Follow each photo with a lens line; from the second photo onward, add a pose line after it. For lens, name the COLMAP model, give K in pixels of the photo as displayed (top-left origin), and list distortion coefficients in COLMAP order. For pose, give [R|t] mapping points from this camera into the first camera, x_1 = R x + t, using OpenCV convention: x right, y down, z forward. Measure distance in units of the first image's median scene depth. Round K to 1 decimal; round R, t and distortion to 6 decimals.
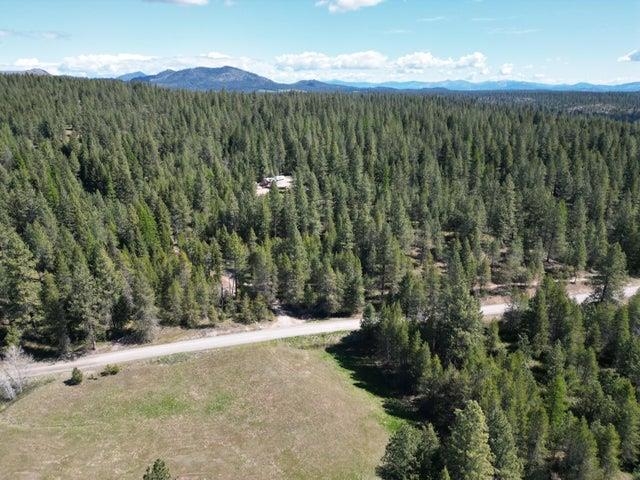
lens RADIAL K [[443.6, 0, 319.5], [0, 443.6, 242.3], [0, 0, 1]] dist [0.091025, -0.085868]
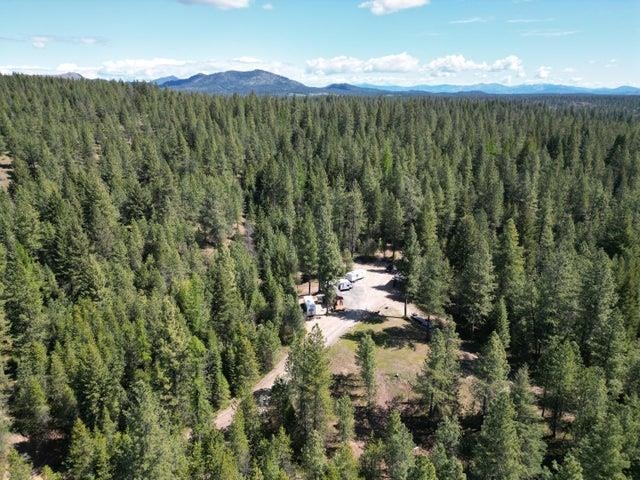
lens RADIAL K [[443.6, 0, 319.5], [0, 443.6, 242.3], [0, 0, 1]] dist [0.091025, -0.085868]
pose [[0.998079, 0.020789, -0.058366, -0.081256], [-0.021217, 0.999752, -0.006709, -0.139522], [0.058213, 0.007935, 0.998273, 0.409362]]
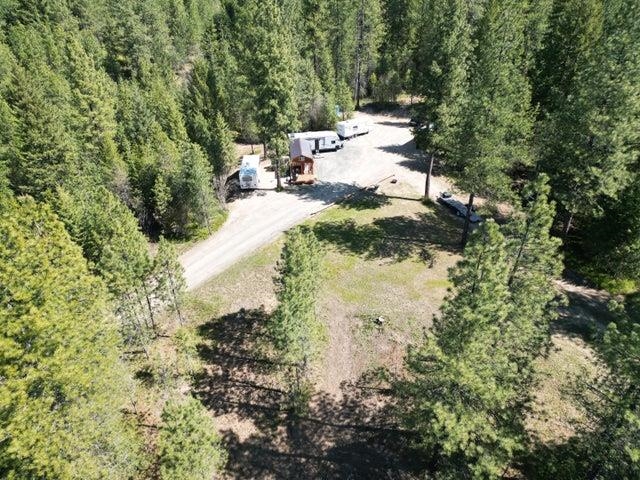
lens RADIAL K [[443.6, 0, 319.5], [0, 443.6, 242.3], [0, 0, 1]] dist [0.091025, -0.085868]
pose [[0.983587, 0.086871, -0.158146, -0.048524], [-0.047445, 0.970149, 0.237825, -0.111127], [0.174085, -0.226418, 0.958347, 0.564885]]
